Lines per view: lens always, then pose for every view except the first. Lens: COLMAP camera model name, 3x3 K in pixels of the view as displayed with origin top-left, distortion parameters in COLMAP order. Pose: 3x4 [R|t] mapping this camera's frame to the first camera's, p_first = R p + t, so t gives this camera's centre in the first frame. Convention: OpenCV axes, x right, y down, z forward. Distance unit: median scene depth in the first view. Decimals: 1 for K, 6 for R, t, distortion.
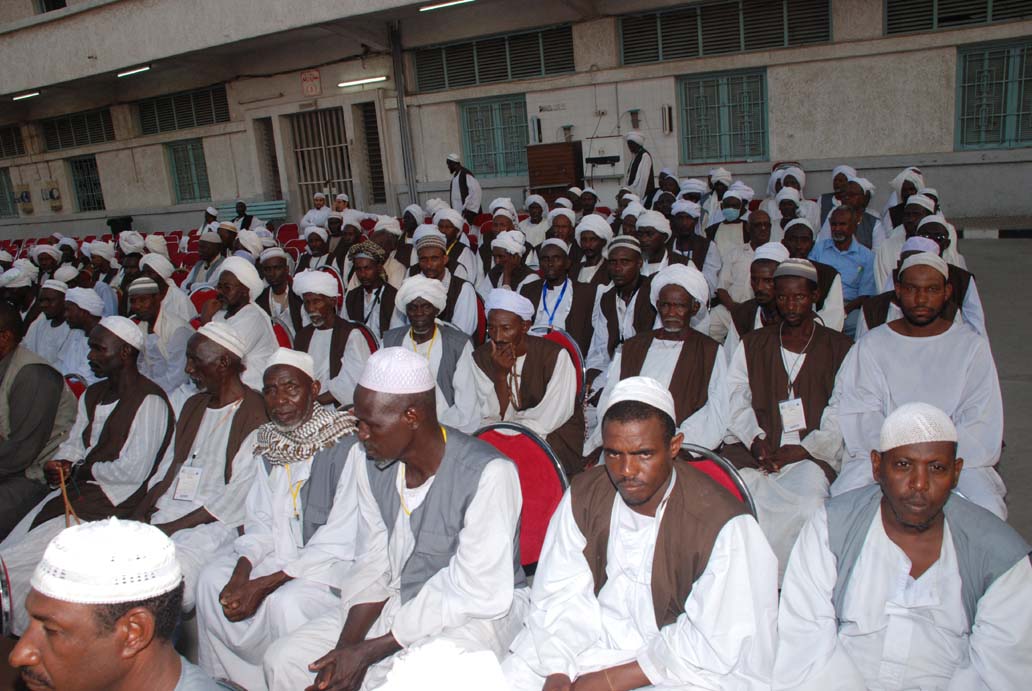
lens RADIAL K [[799.0, 0, 509.9], [0, 799.0, 343.9], [0, 0, 1]] dist [-0.155636, 0.120030]
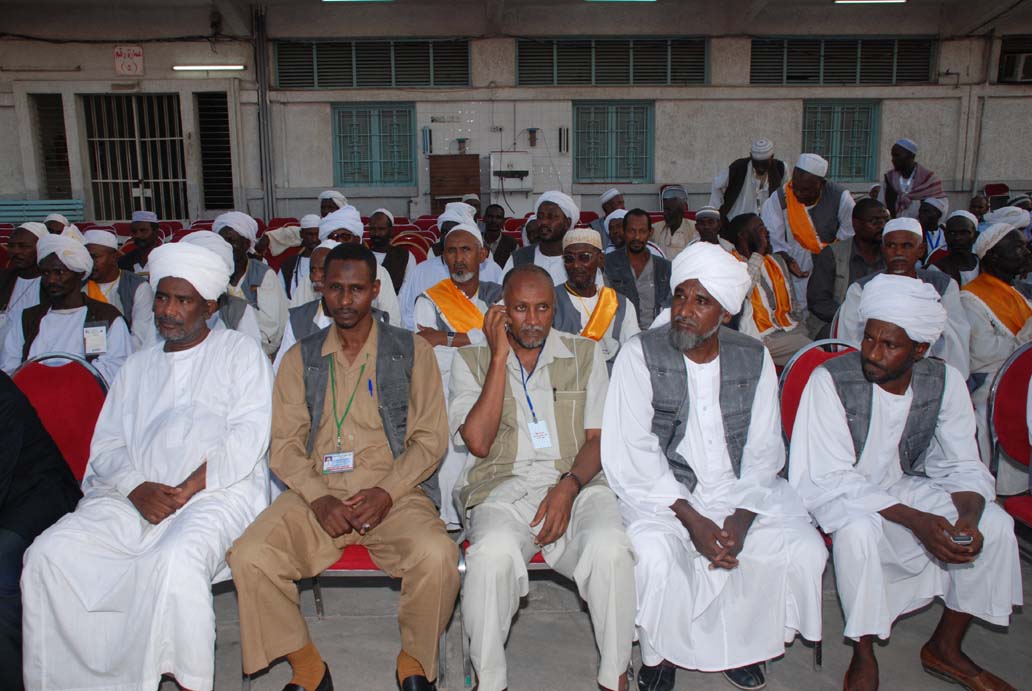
lens RADIAL K [[911.5, 0, 508.1], [0, 911.5, 345.0], [0, 0, 1]] dist [-0.114838, 0.202815]
pose [[0.861017, -0.019208, 0.508214, -0.468519], [0.060022, 0.996141, -0.064040, 0.063023], [-0.505023, 0.085643, 0.858847, 0.001202]]
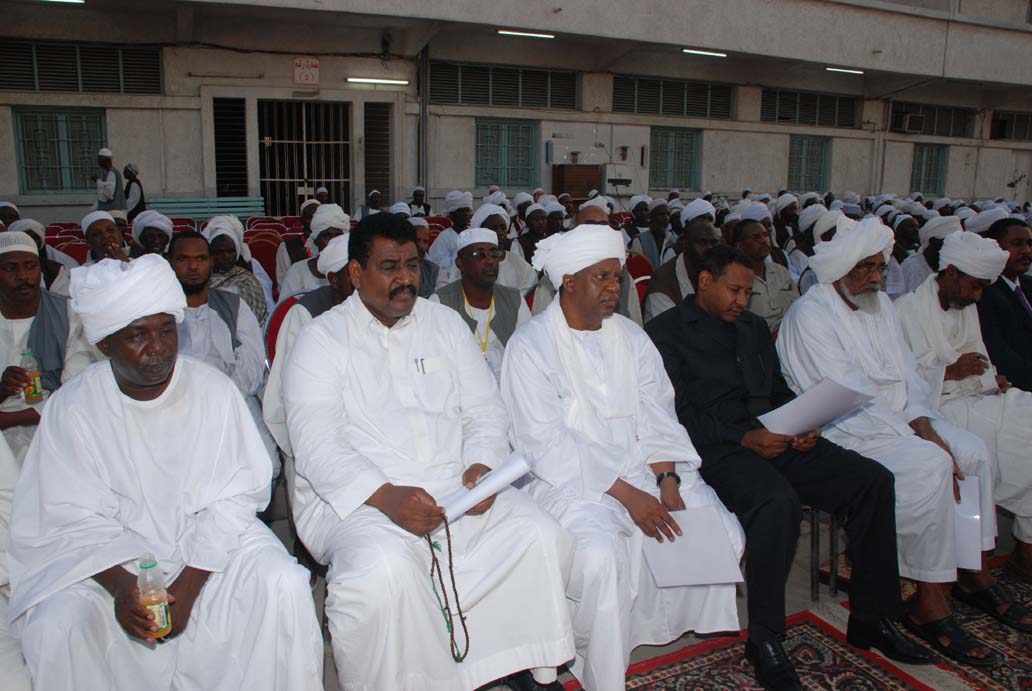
lens RADIAL K [[834.6, 0, 514.1], [0, 834.6, 358.8], [0, 0, 1]] dist [-0.161342, 0.126497]
pose [[0.612093, -0.075762, 0.787148, -1.032699], [0.126747, 0.991930, -0.003088, 0.038209], [-0.780562, 0.101659, 0.616757, 0.306998]]
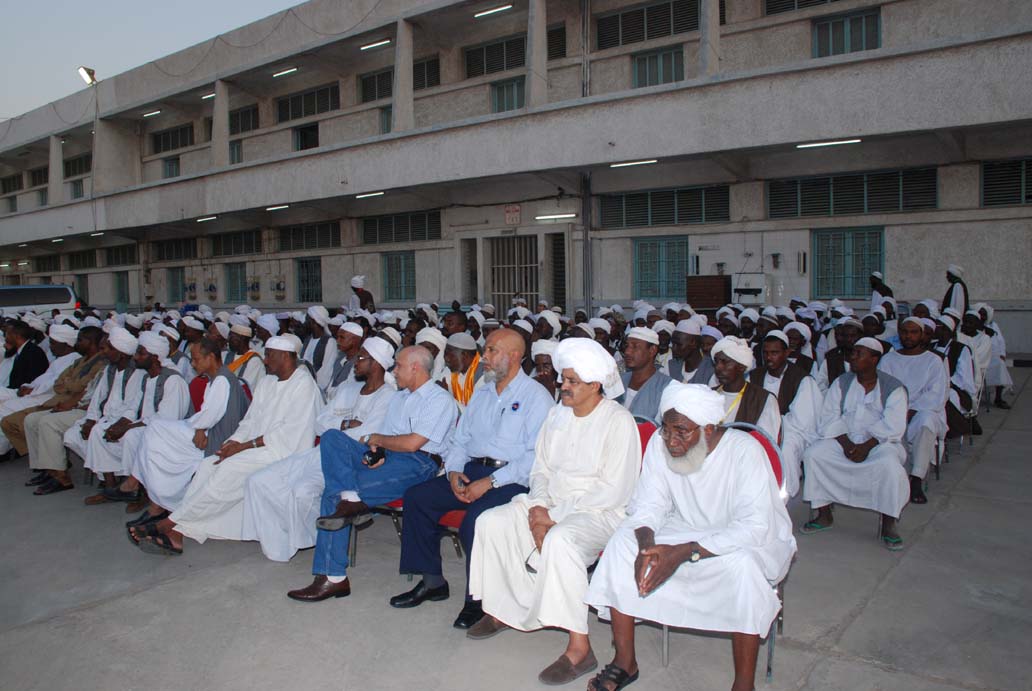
lens RADIAL K [[810.8, 0, 507.6], [0, 810.8, 345.6], [0, 0, 1]] dist [-0.150709, 0.119905]
pose [[0.983296, 0.085043, -0.160922, -0.043538], [-0.110951, 0.980934, -0.159556, 0.093021], [0.144285, 0.174745, 0.973985, -0.264889]]
